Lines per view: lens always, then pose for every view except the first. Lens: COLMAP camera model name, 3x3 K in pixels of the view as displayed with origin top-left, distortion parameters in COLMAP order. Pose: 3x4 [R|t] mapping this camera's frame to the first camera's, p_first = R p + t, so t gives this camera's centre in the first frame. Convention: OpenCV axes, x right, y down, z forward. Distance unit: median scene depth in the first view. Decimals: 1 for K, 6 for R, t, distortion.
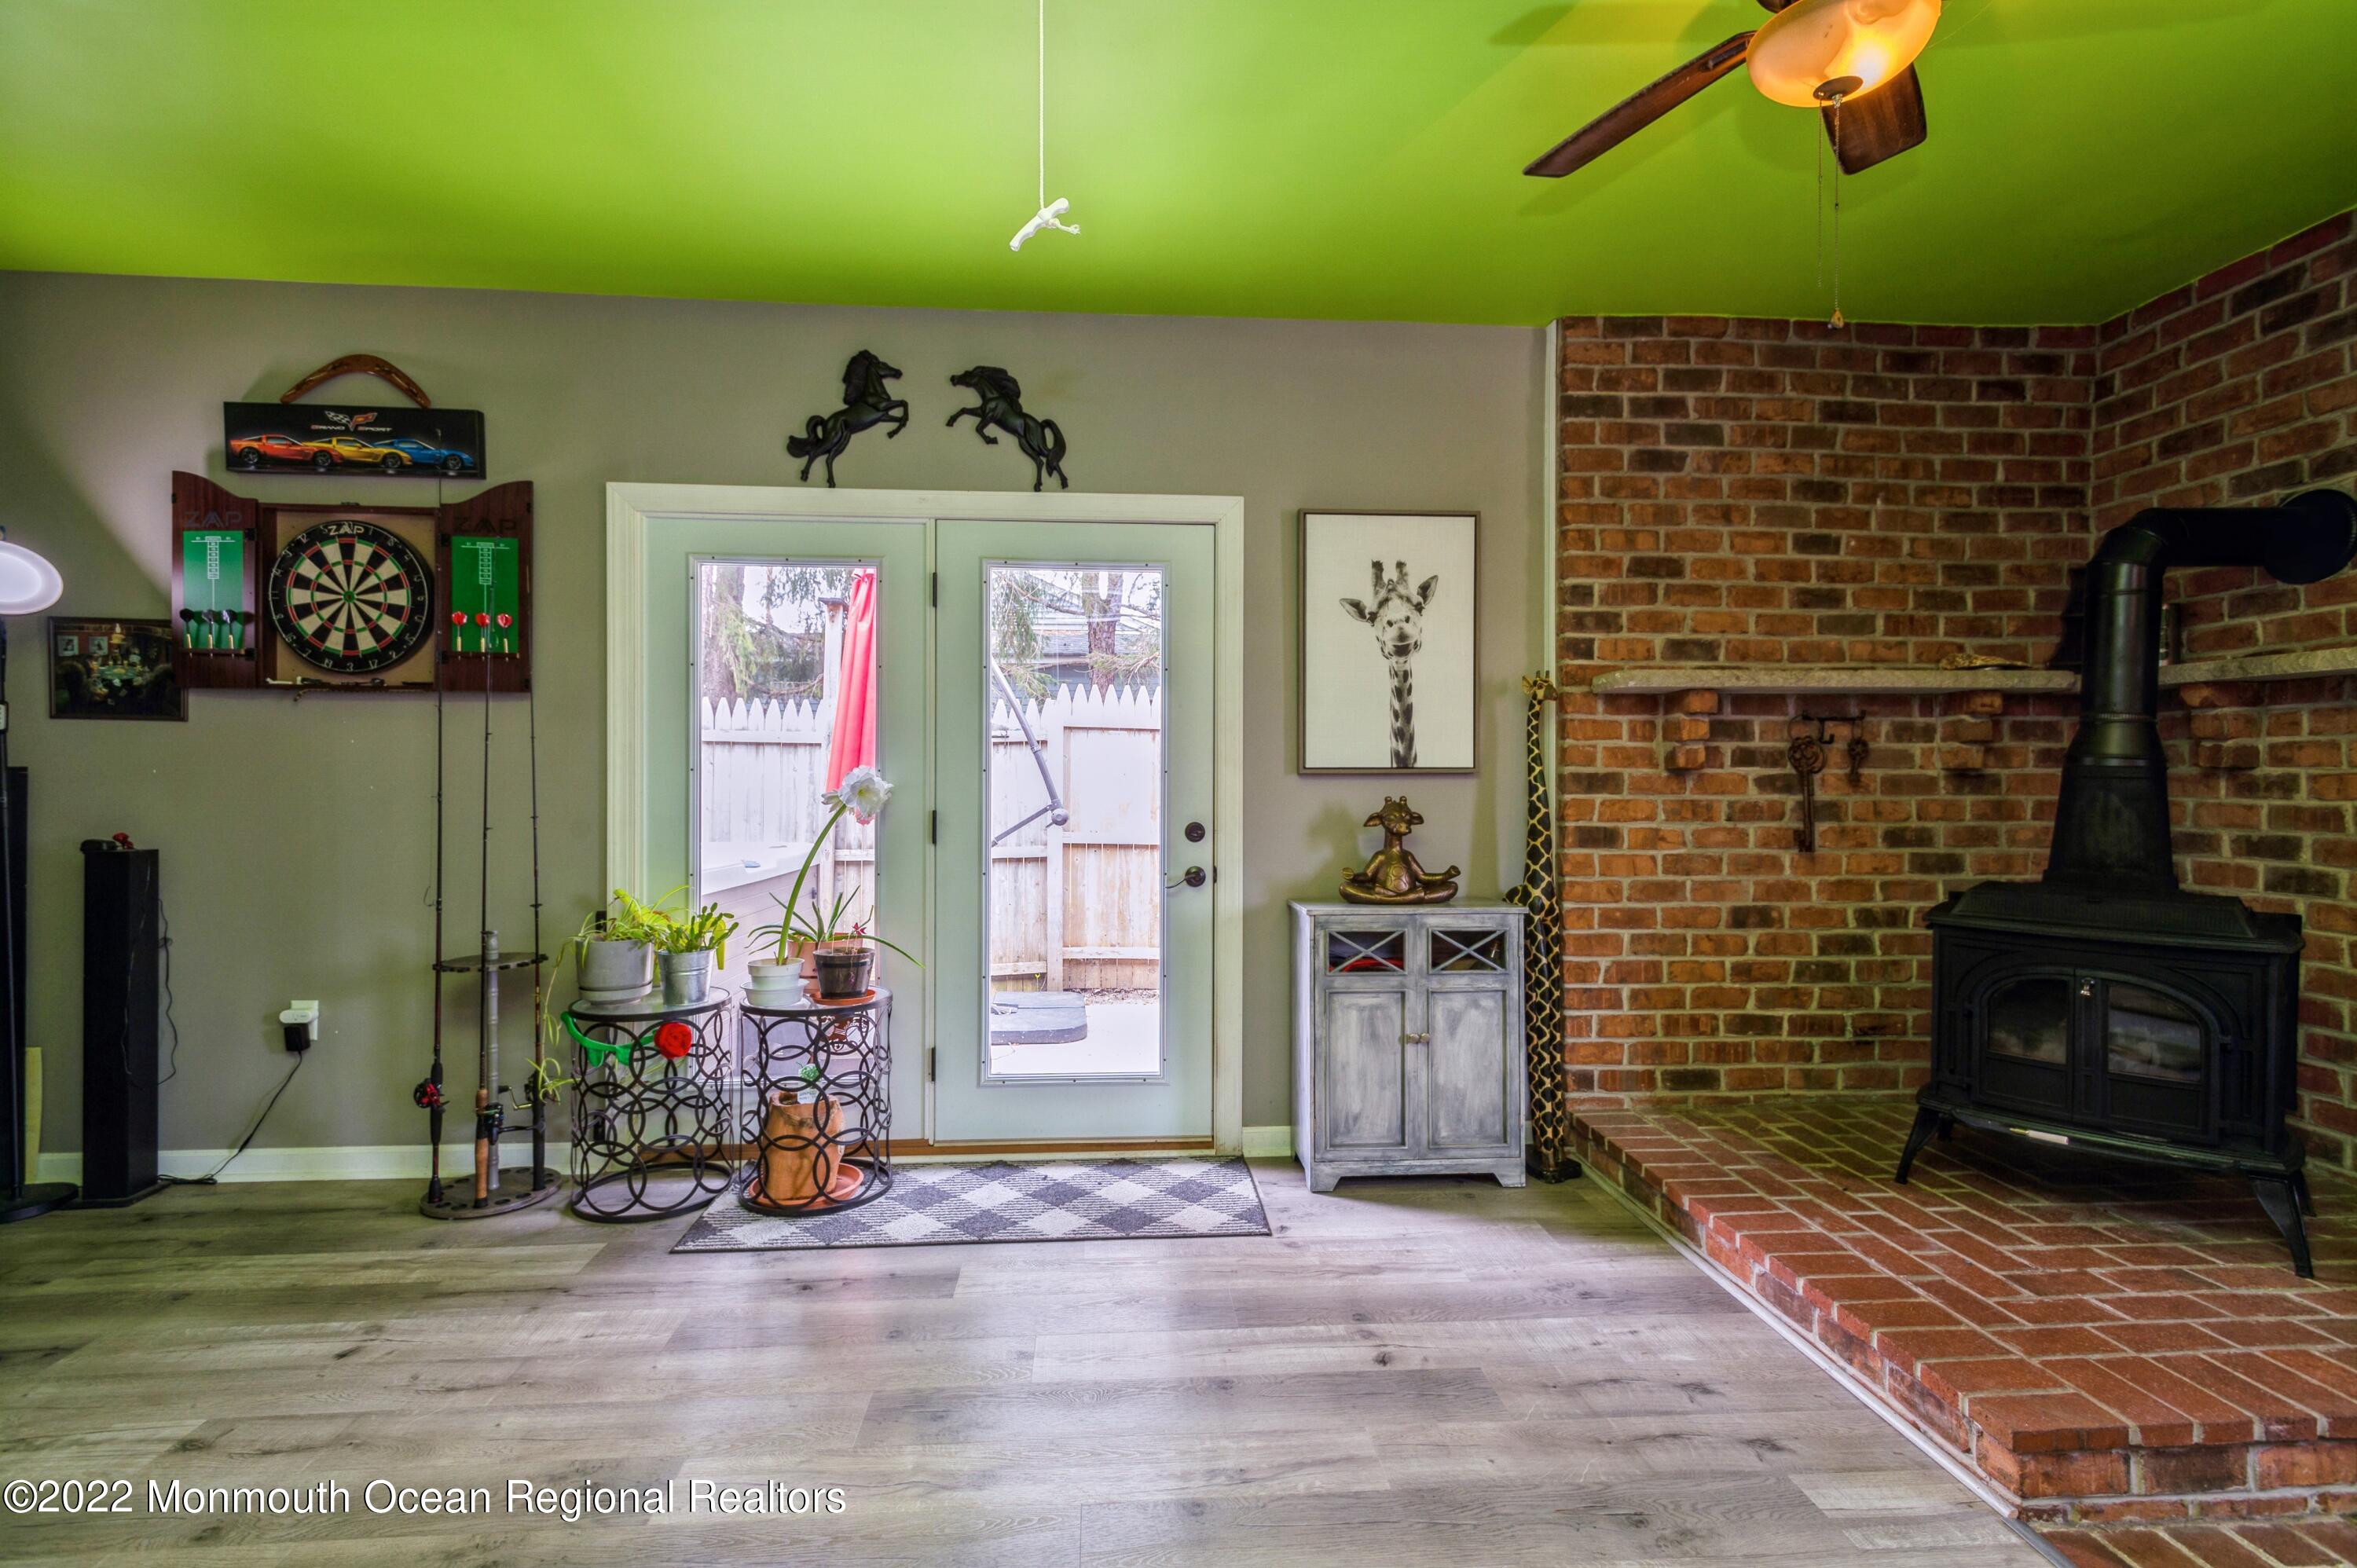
lens RADIAL K [[1091.5, 0, 1170.6], [0, 1091.5, 782.3], [0, 0, 1]] dist [0.014648, -0.004965]
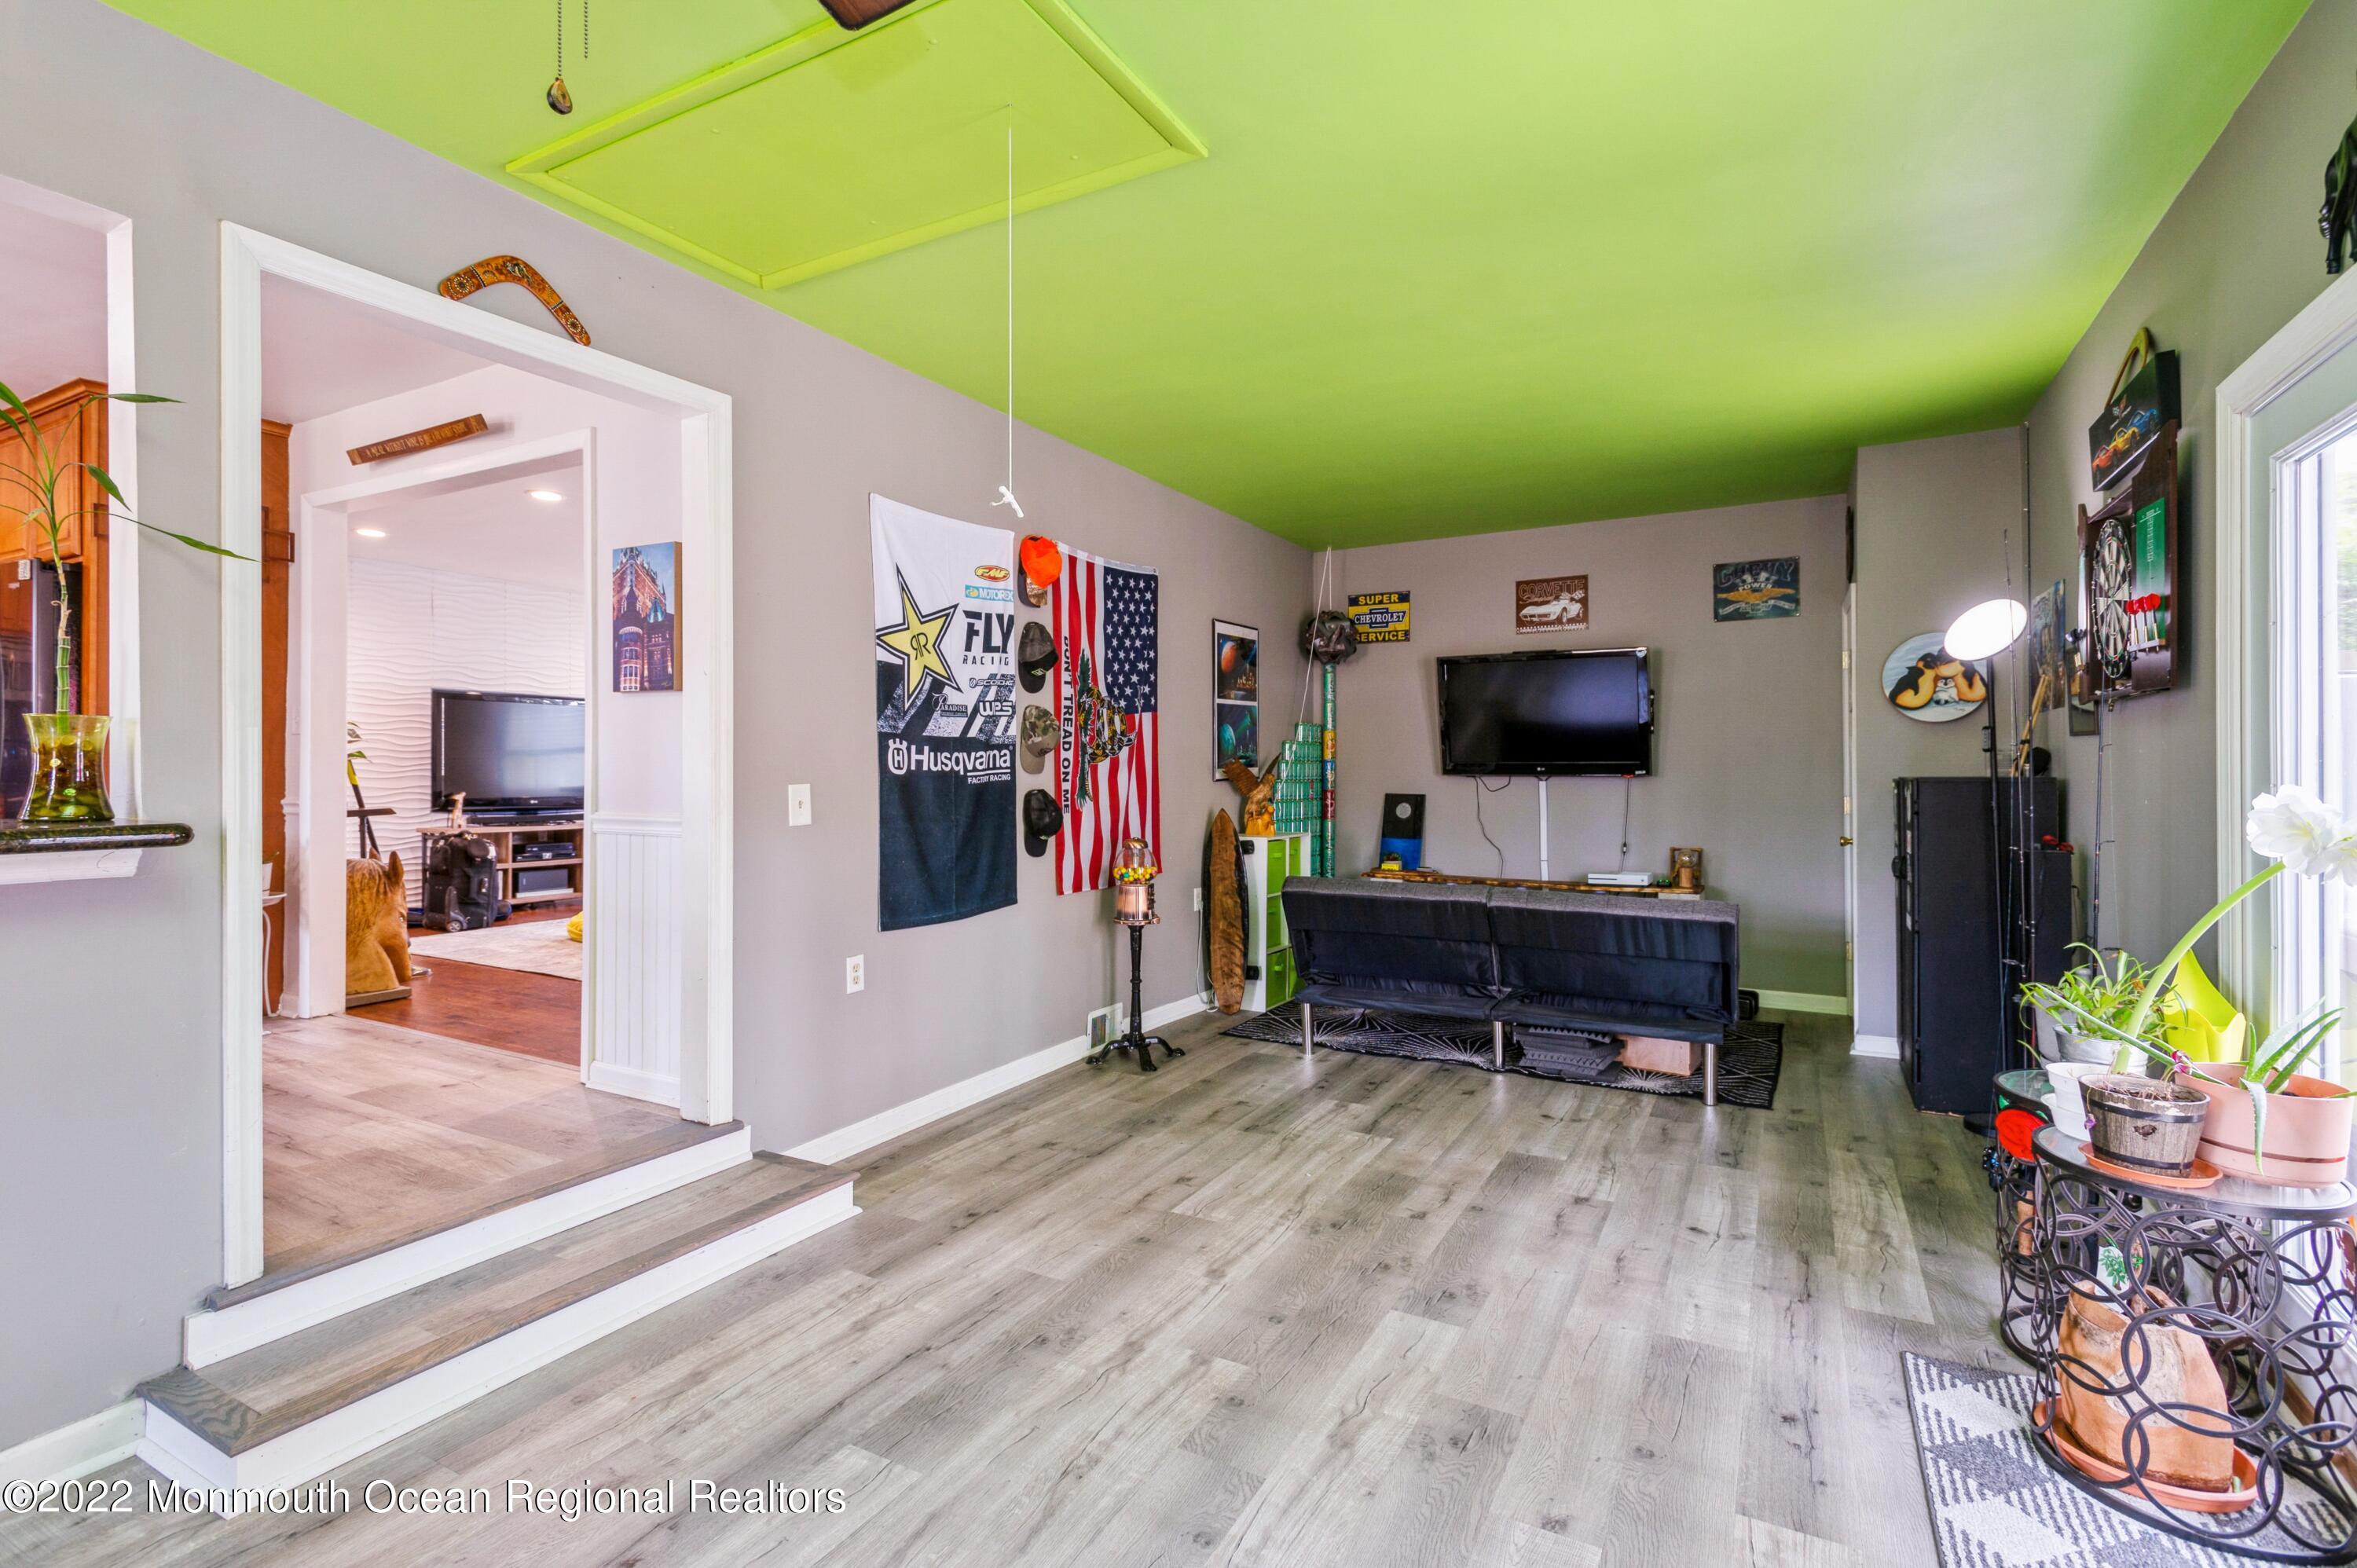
lens RADIAL K [[1091.5, 0, 1183.0], [0, 1091.5, 778.9], [0, 0, 1]] dist [0.014648, -0.004965]
pose [[-0.541333, 0.005135, -0.840793, 0.466781], [-0.004965, 0.999944, 0.009304, -0.018463], [0.840794, 0.009211, -0.541278, 0.819461]]
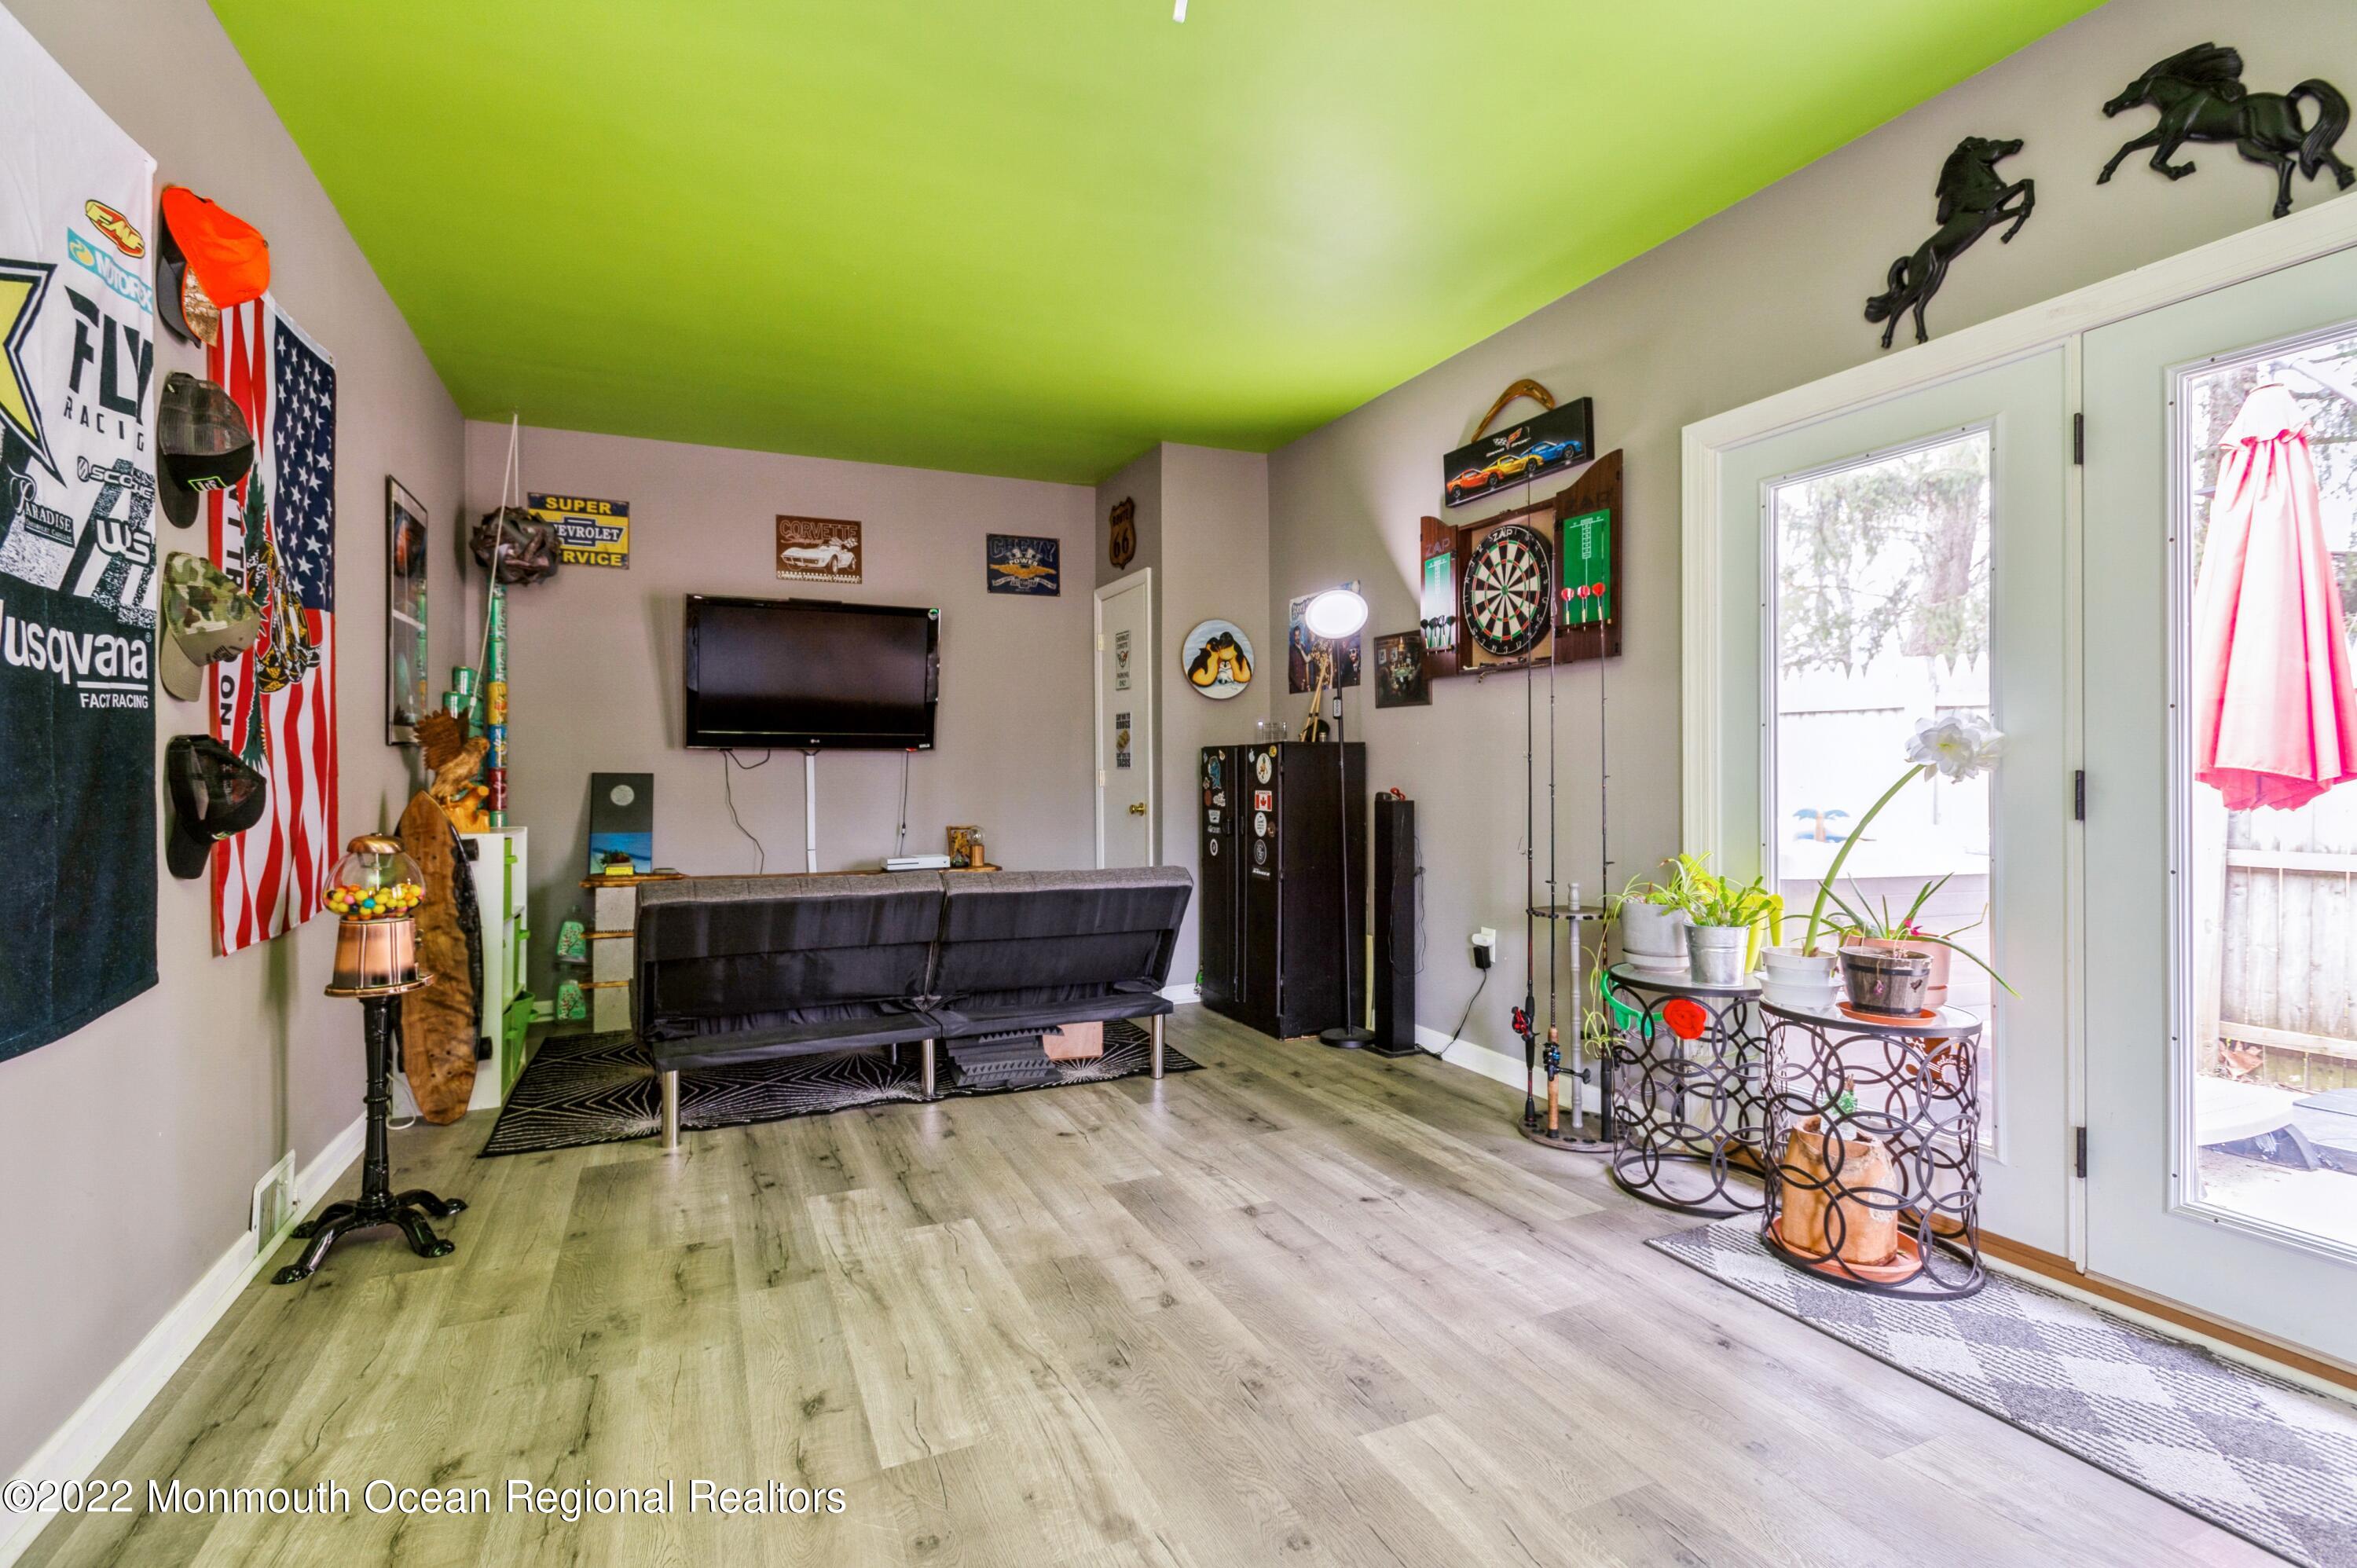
lens RADIAL K [[1091.5, 0, 1183.8], [0, 1091.5, 774.3], [0, 0, 1]] dist [0.014648, -0.004965]
pose [[0.346768, -0.001272, -0.937950, 0.228690], [-0.001337, 0.999997, -0.001851, 0.030642], [0.937950, 0.001896, 0.346766, 0.262134]]
